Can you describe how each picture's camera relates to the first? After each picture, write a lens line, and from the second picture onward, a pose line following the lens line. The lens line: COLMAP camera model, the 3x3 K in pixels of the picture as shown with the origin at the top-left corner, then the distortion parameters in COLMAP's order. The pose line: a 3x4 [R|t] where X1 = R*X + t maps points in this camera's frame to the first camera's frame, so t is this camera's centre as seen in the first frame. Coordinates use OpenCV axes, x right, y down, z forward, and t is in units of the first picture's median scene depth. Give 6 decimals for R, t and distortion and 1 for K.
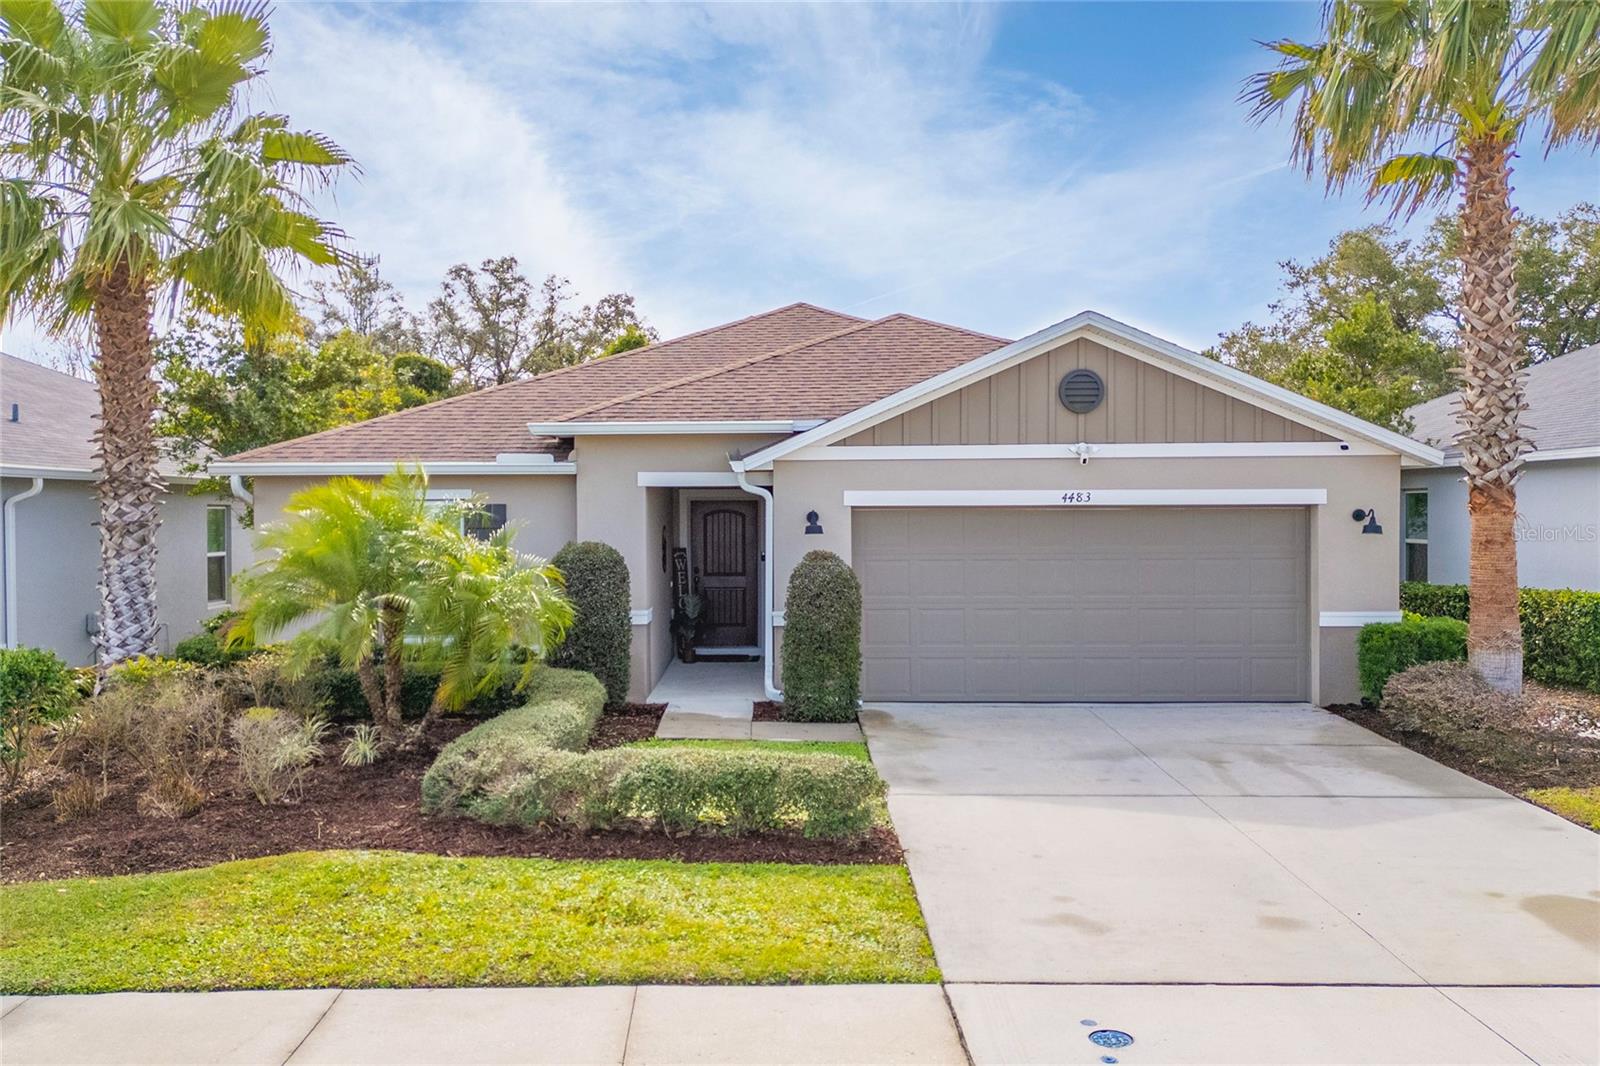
lens RADIAL K [[1247.8, 0, 800.0], [0, 1247.8, 533.0], [0, 0, 1]] dist [0.055255, -0.047146]
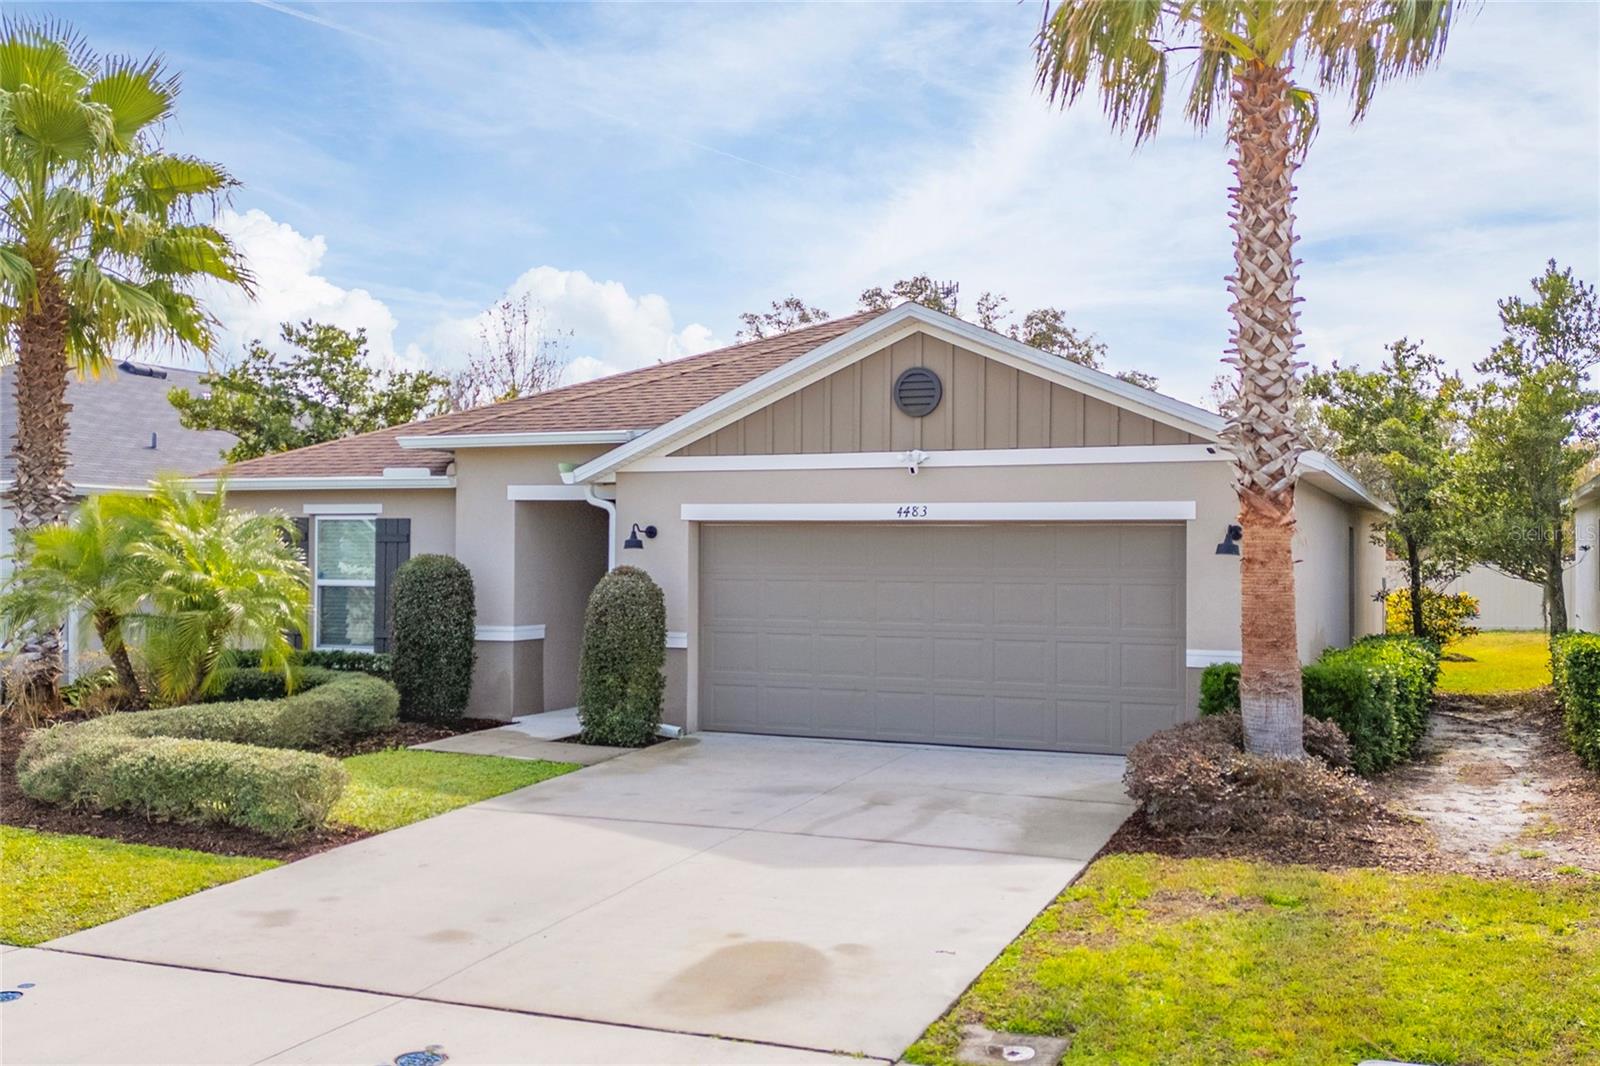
lens RADIAL K [[1387.3, 0, 800.0], [0, 1387.3, 533.0], [0, 0, 1]] dist [0.104207, -0.127505]
pose [[0.939592, 0.006920, -0.342228, 0.494739], [-0.017987, 0.999412, -0.029177, 0.017586], [0.341825, 0.033571, 0.939164, 0.048174]]
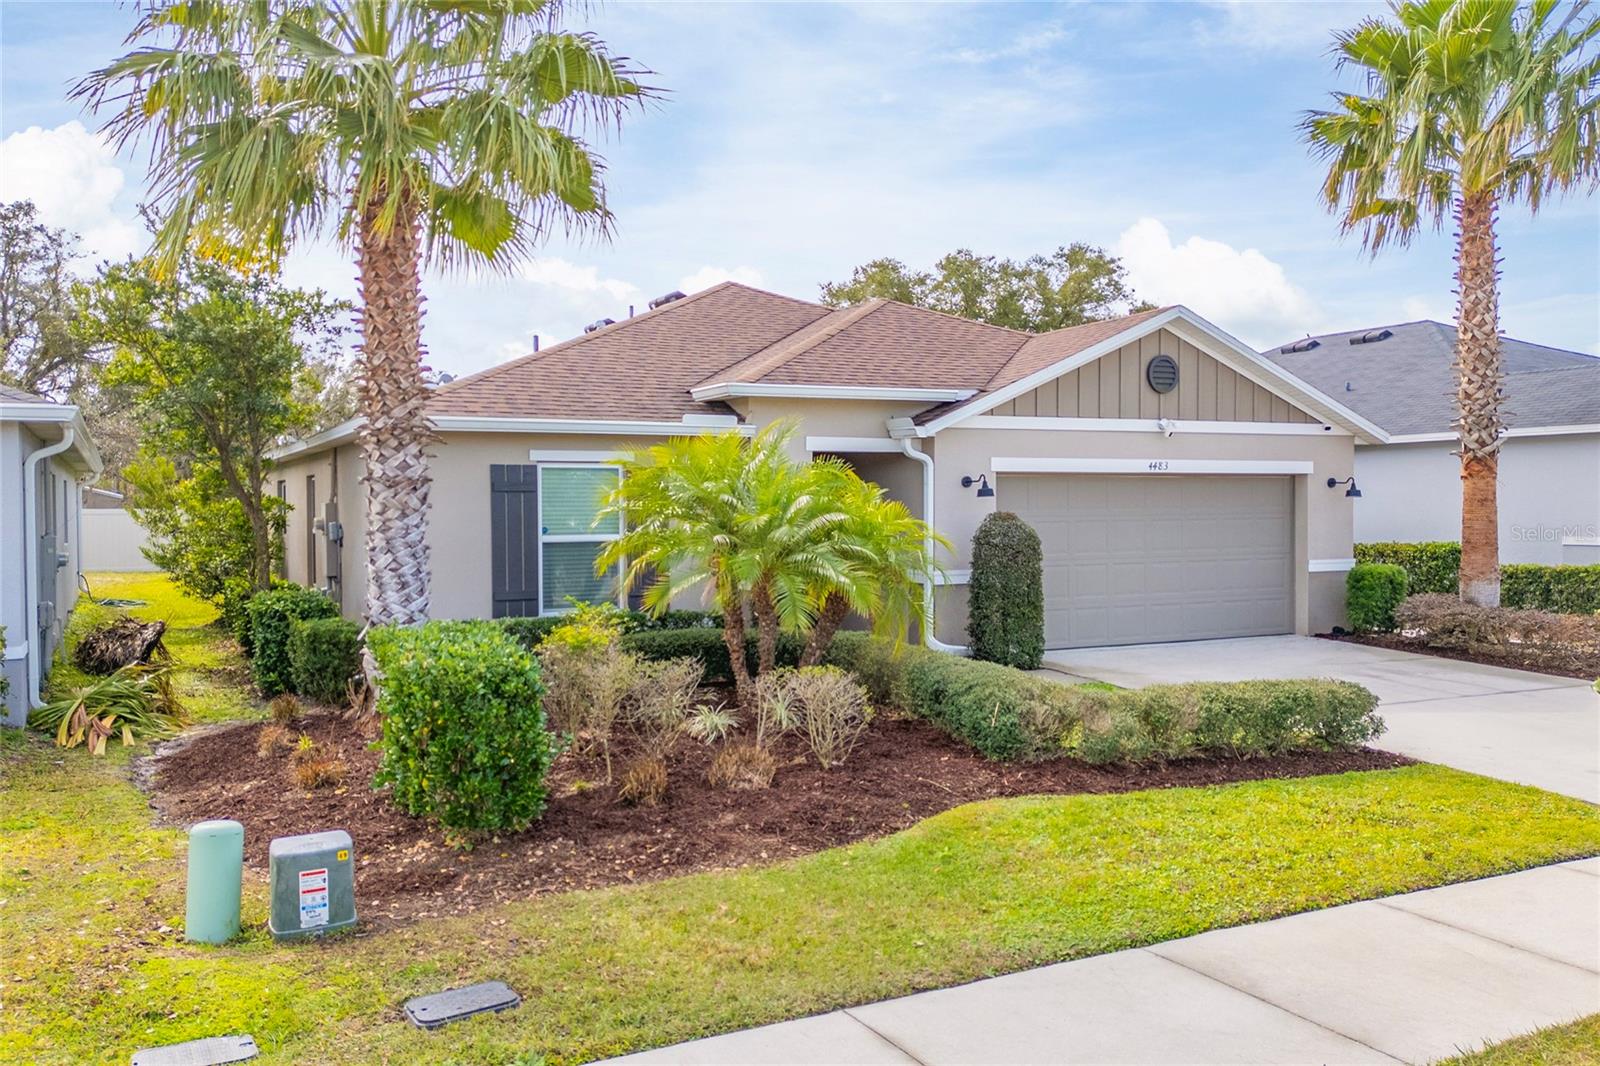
lens RADIAL K [[1190.5, 0, 800.0], [0, 1190.5, 533.0], [0, 0, 1]] dist [0.056017, -0.000544]
pose [[0.904205, -0.011675, 0.426938, -0.567826], [0.008447, 0.999920, 0.009453, 0.021054], [-0.427014, -0.004941, 0.904231, 0.139818]]
